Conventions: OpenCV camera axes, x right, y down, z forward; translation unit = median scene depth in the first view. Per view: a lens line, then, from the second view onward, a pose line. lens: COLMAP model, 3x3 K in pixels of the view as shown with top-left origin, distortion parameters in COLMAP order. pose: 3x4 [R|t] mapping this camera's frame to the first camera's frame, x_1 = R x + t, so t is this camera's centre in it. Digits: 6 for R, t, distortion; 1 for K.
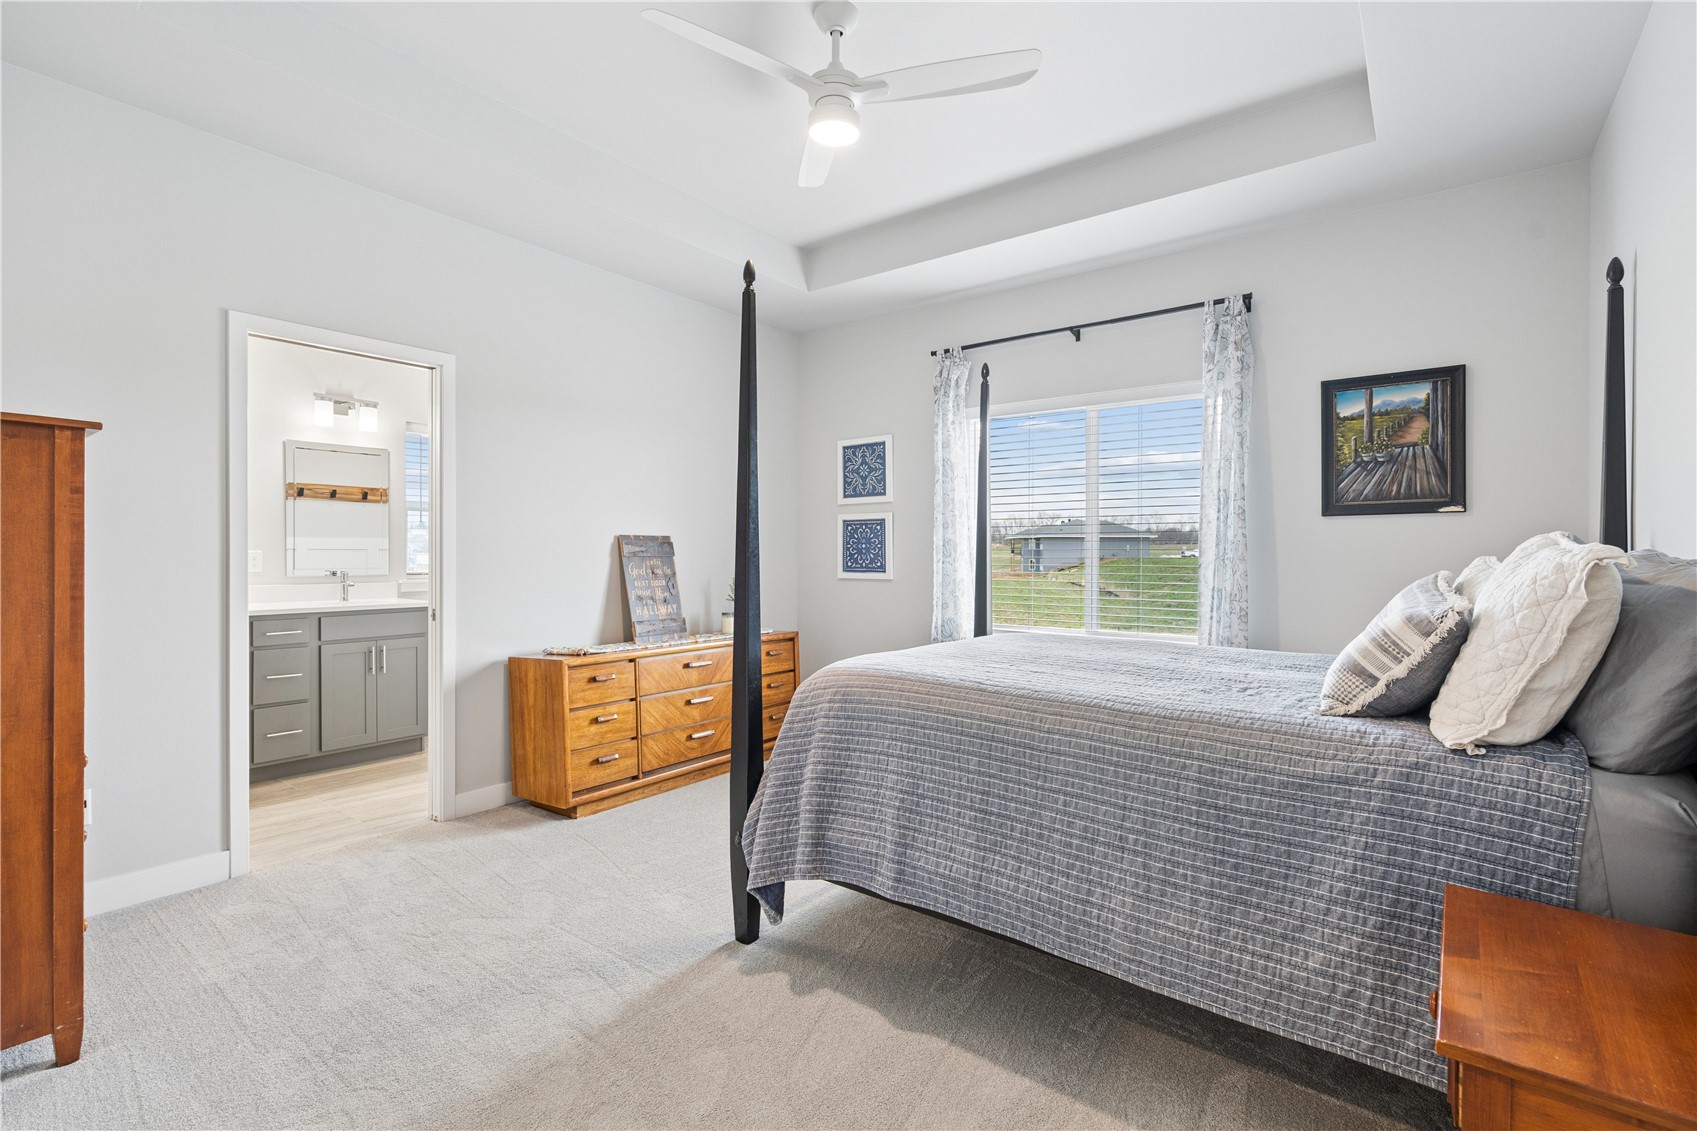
lens RADIAL K [[765.7, 0, 861.9], [0, 765.7, 559.4], [0, 0, 1]] dist [-0.000007, 0.000024]
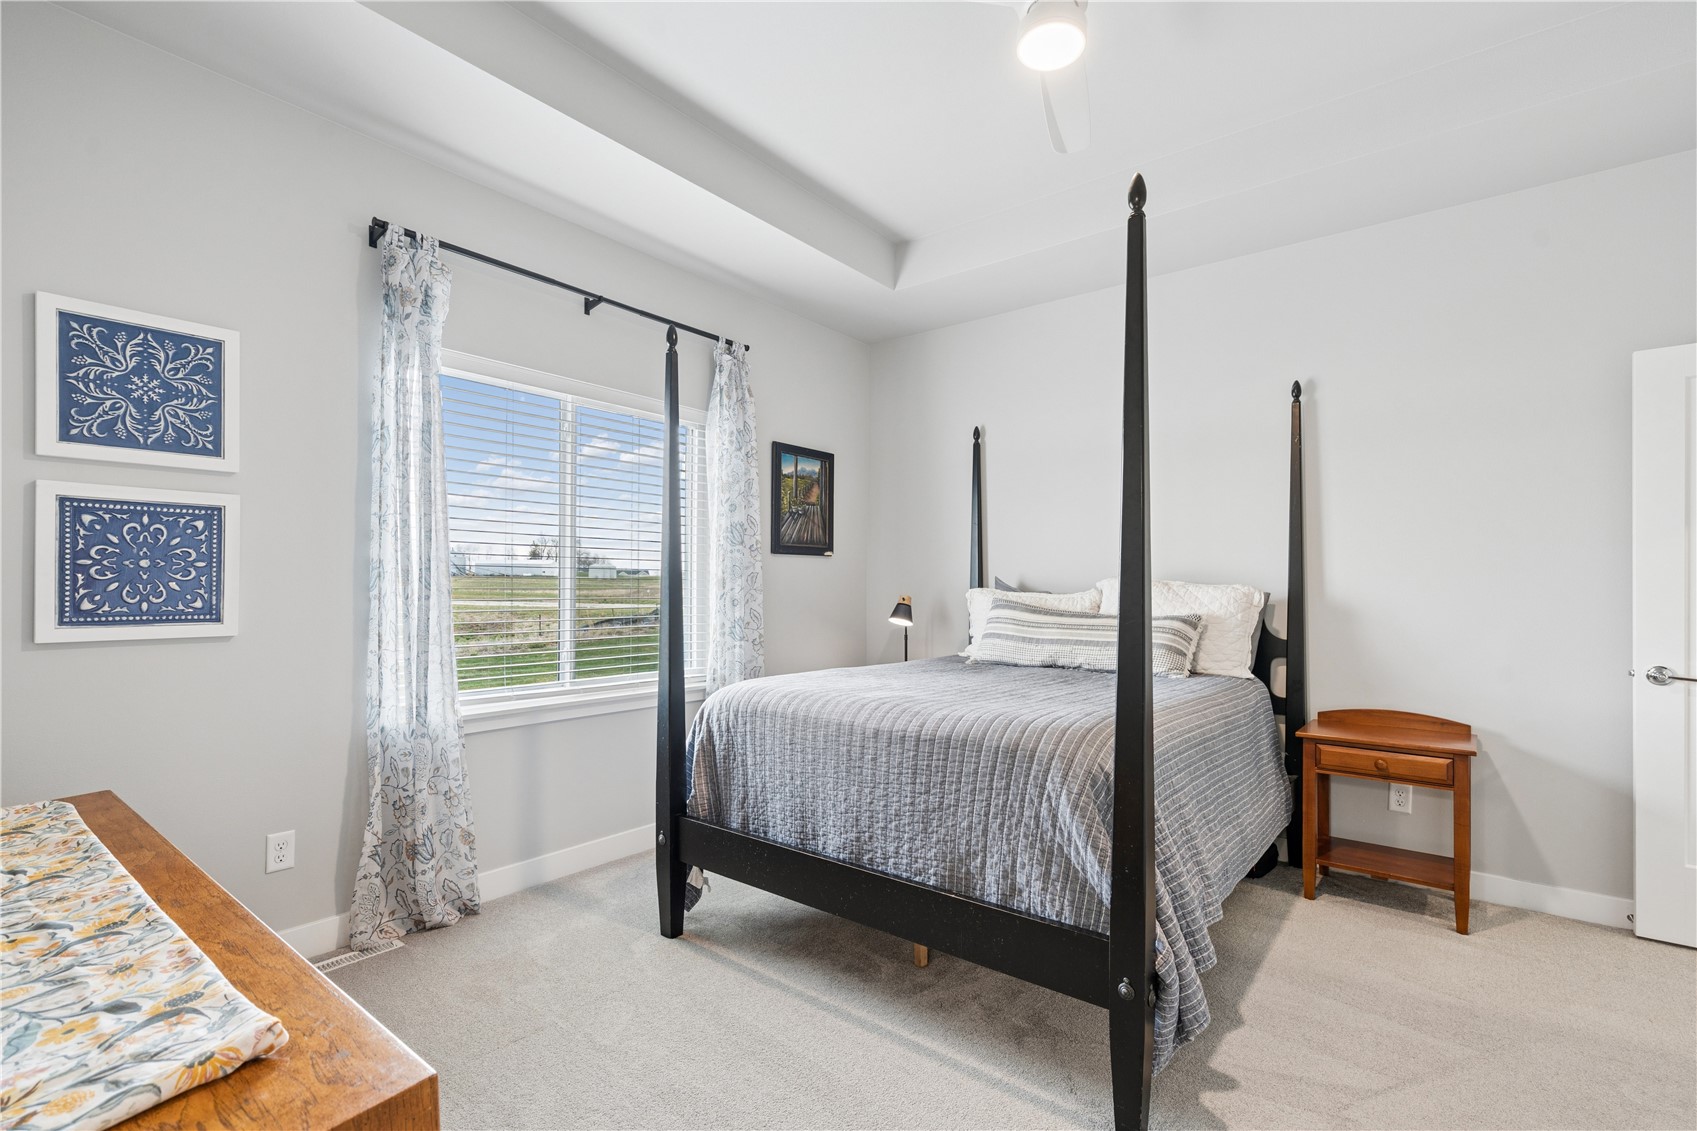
lens RADIAL K [[765.7, 0, 826.2], [0, 765.7, 586.9], [0, 0, 1]] dist [-0.000007, 0.000024]
pose [[0.043657, -0.005751, 0.999030, -0.420871], [-0.002722, 0.999979, 0.005876, -0.007936], [-0.999043, -0.002976, 0.043641, 0.608758]]
